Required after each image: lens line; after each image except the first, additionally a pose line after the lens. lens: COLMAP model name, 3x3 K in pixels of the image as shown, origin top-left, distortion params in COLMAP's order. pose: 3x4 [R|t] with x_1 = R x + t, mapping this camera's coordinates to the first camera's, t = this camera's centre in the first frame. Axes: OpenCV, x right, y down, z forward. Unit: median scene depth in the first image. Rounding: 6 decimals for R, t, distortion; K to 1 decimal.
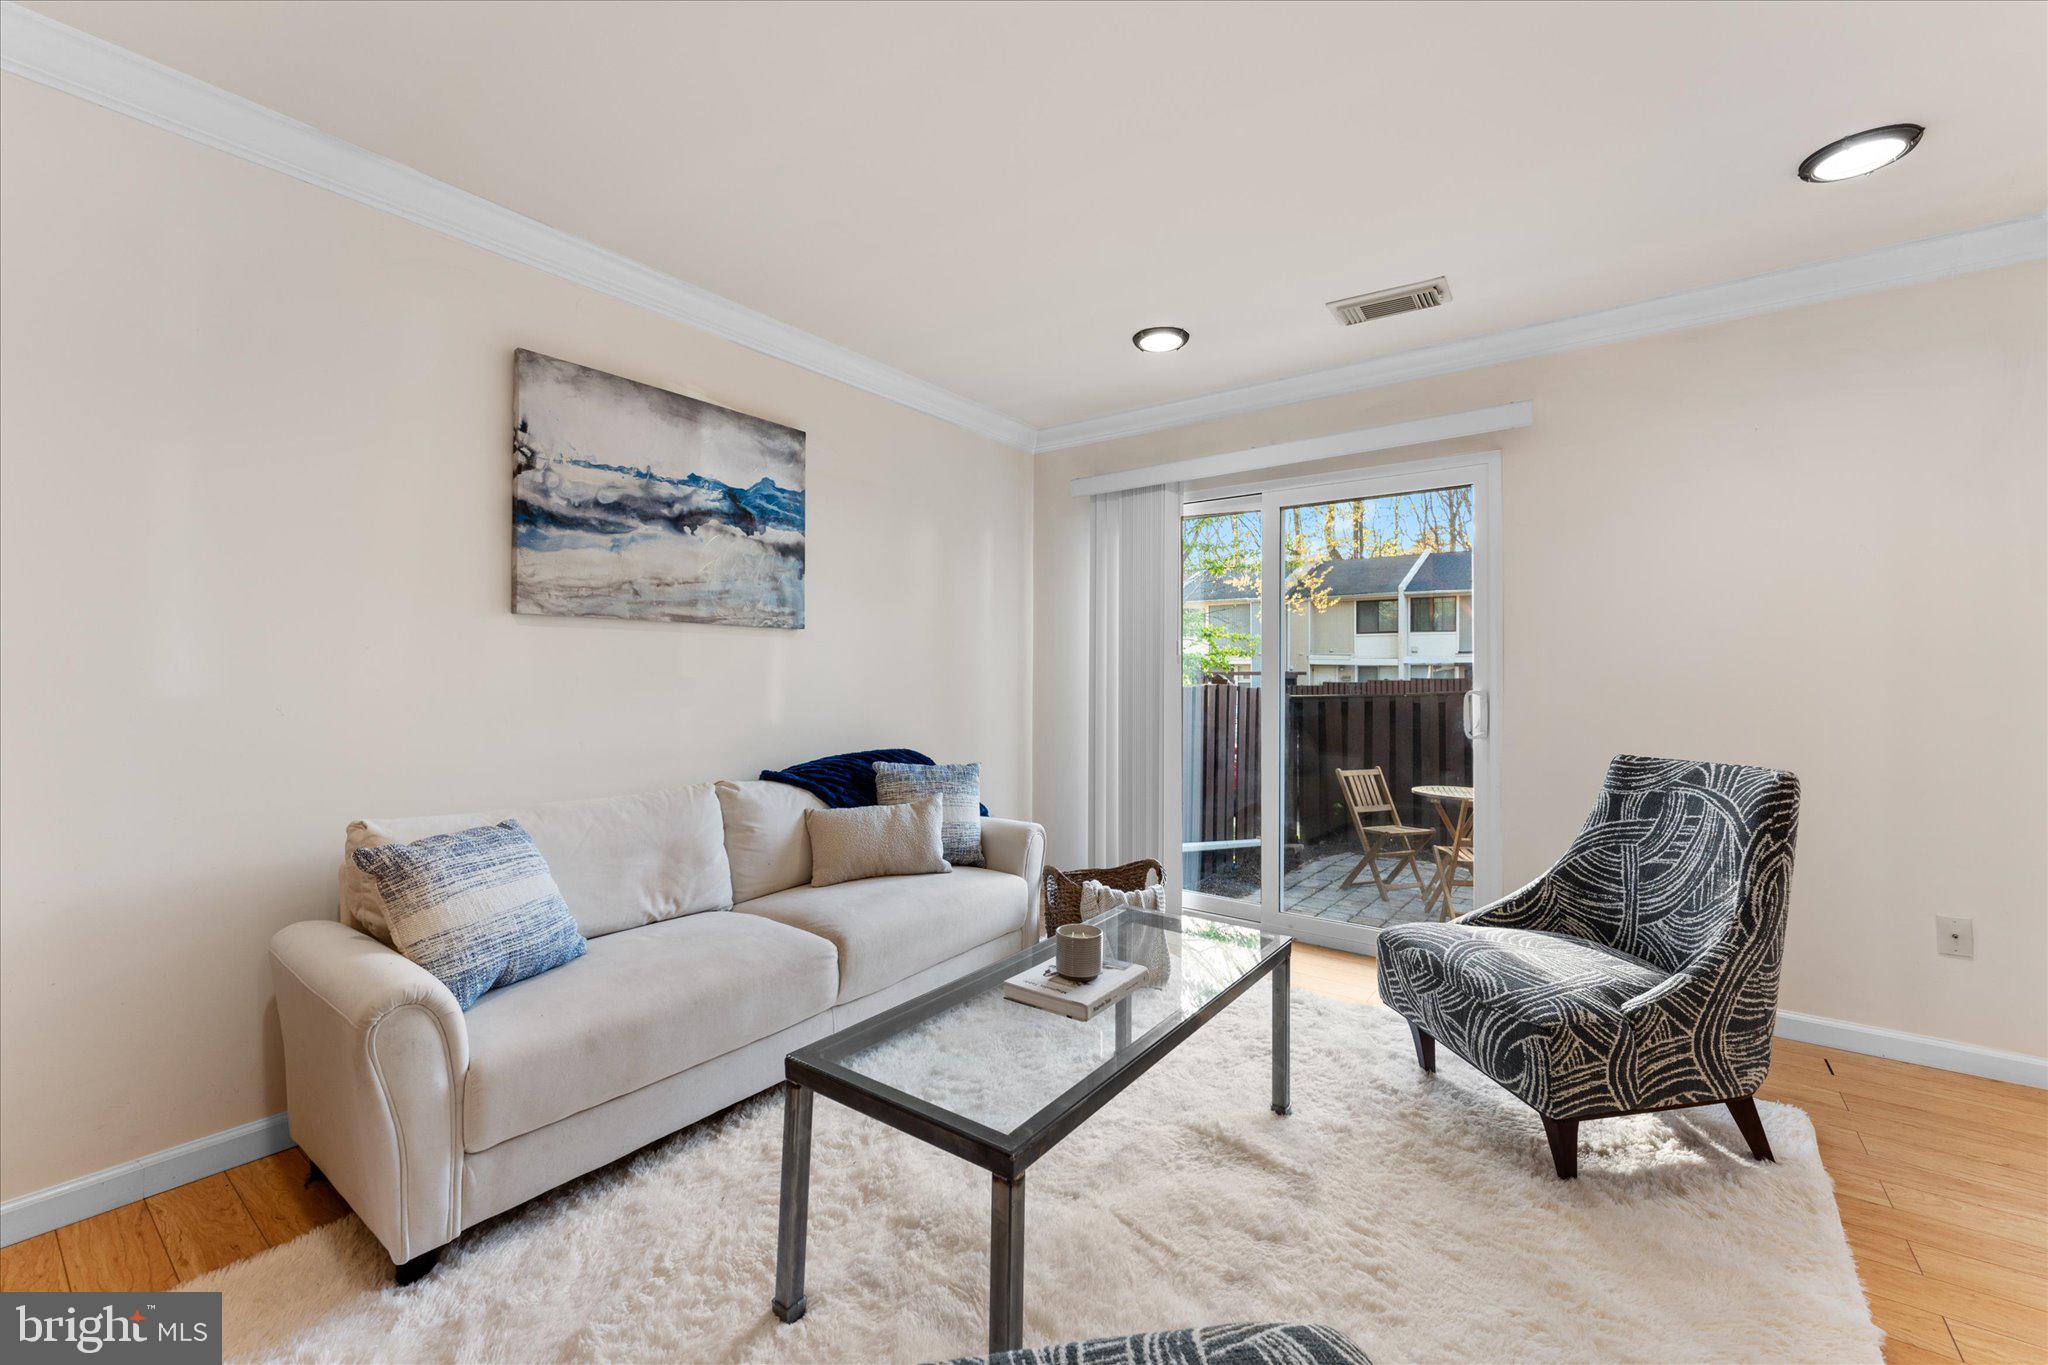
lens RADIAL K [[815.7, 0, 1016.3], [0, 815.7, 671.1], [0, 0, 1]] dist [-0.001365, -0.000364]
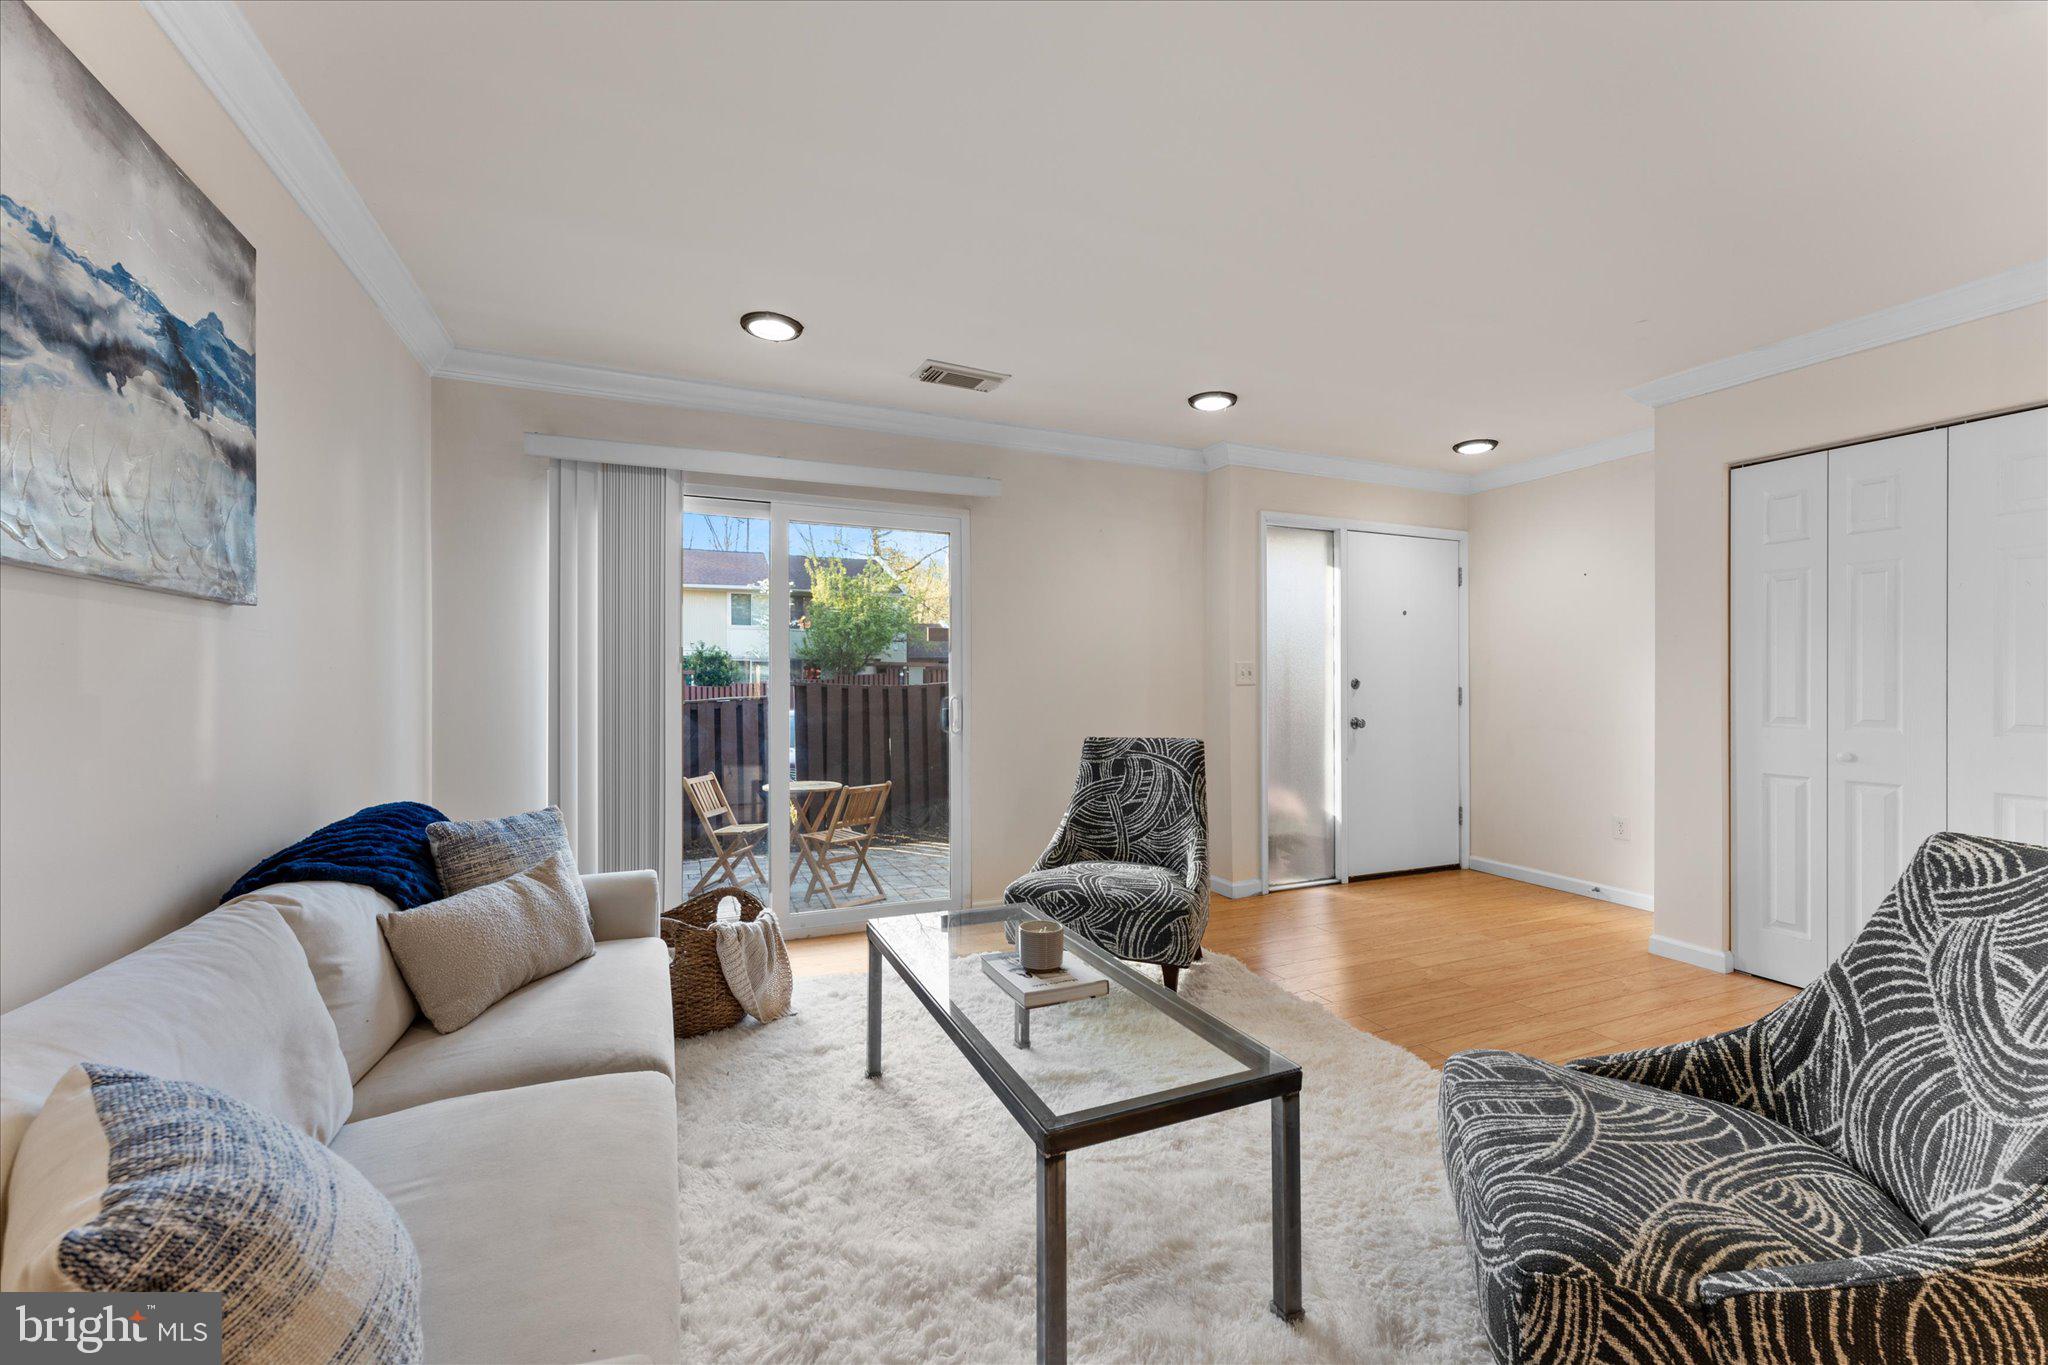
lens RADIAL K [[815.7, 0, 1013.9], [0, 815.7, 690.1], [0, 0, 1]] dist [-0.001365, -0.000364]
pose [[0.502483, -0.009828, 0.864531, -0.561792], [-0.002742, 0.999912, 0.012961, -0.003199], [-0.864583, -0.008883, 0.502412, 0.322563]]
